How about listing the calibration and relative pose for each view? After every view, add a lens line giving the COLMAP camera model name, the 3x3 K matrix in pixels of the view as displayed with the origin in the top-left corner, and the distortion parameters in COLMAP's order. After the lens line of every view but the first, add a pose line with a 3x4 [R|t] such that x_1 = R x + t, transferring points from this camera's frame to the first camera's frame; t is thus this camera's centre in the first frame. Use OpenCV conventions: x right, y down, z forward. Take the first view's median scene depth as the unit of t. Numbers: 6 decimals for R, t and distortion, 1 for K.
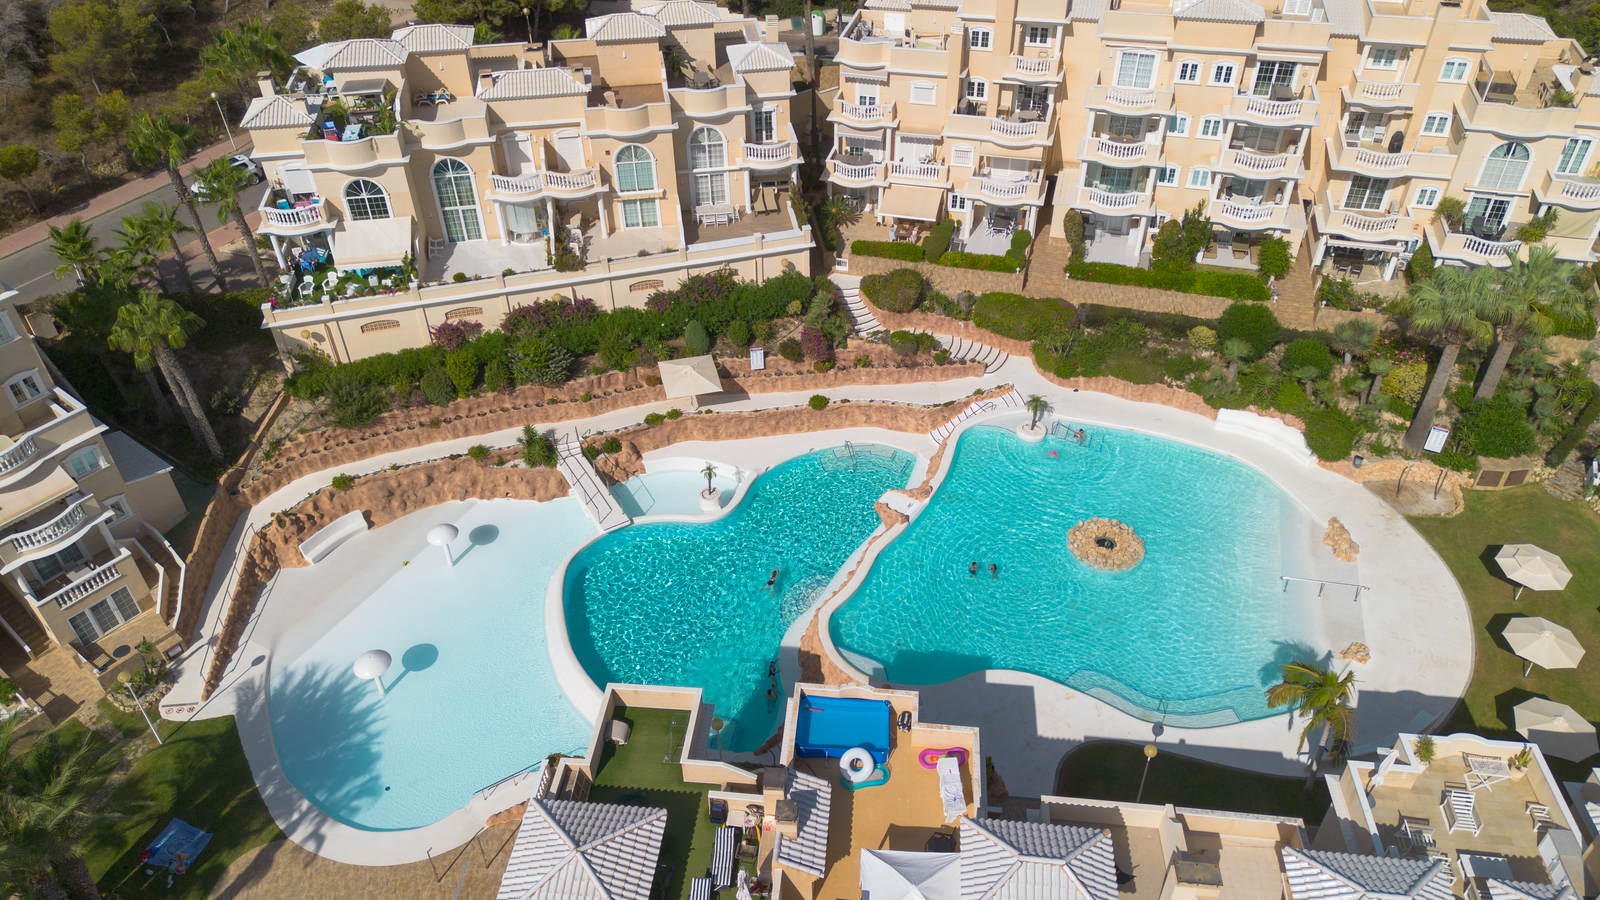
lens RADIAL K [[1125.1, 0, 800.0], [0, 1125.1, 450.0], [0, 0, 1]] dist [0.081087, -0.087235]
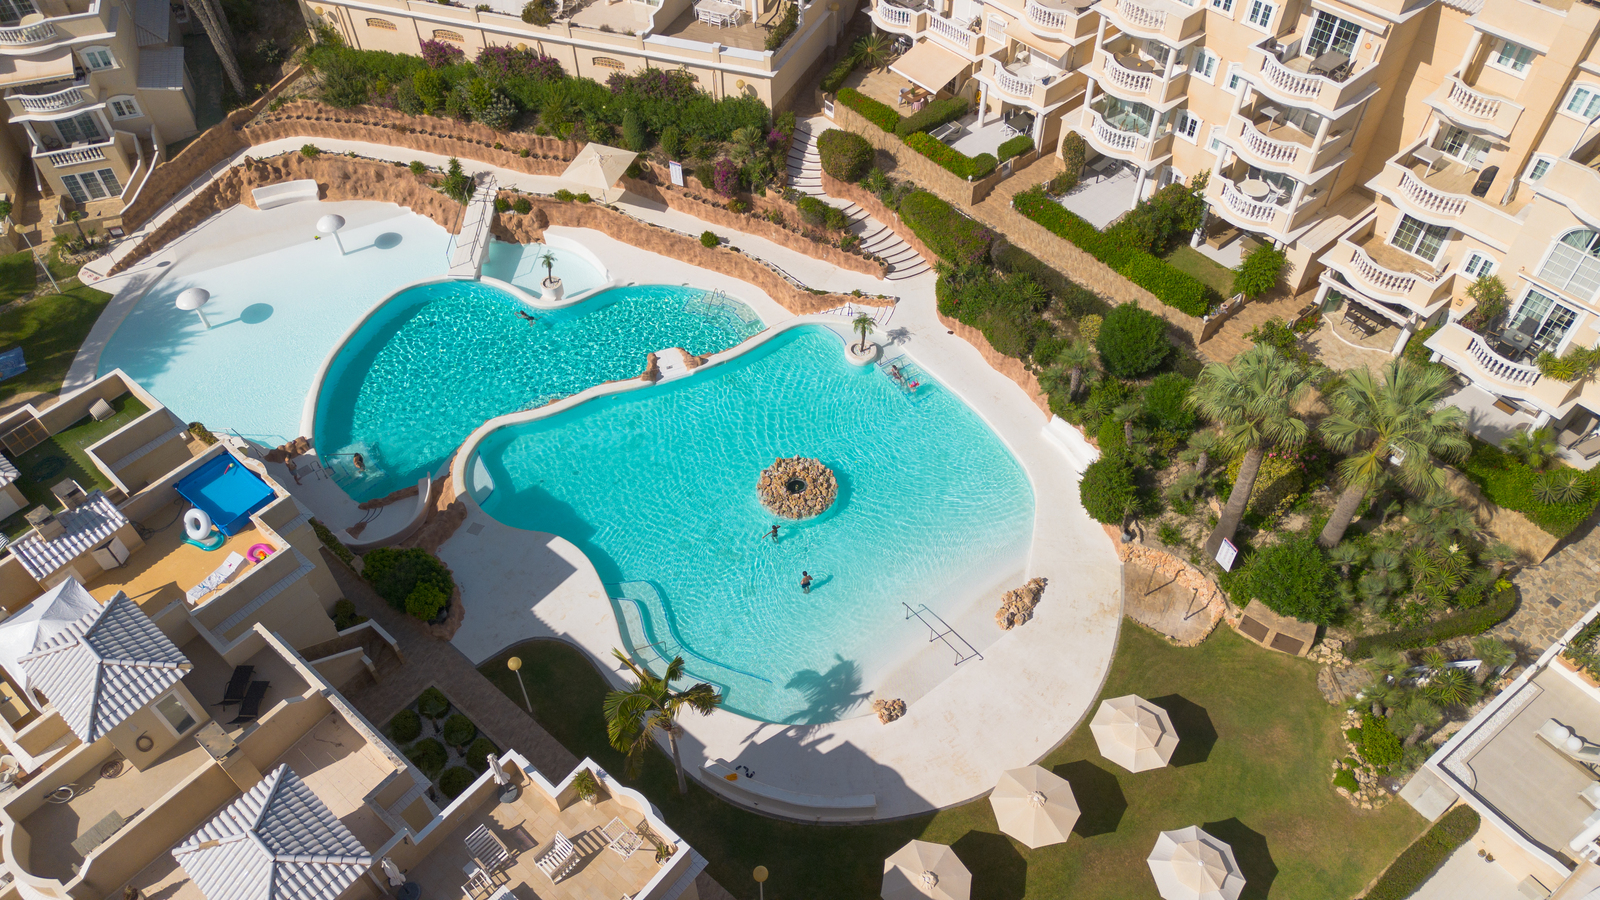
lens RADIAL K [[1146.7, 0, 800.0], [0, 1146.7, 450.0], [0, 0, 1]] dist [0.058376, -0.053630]
pose [[0.823963, 0.423387, -0.376601, 0.532173], [-0.352866, 0.903406, 0.243605, -0.148732], [0.443363, -0.067832, 0.893772, 0.159914]]
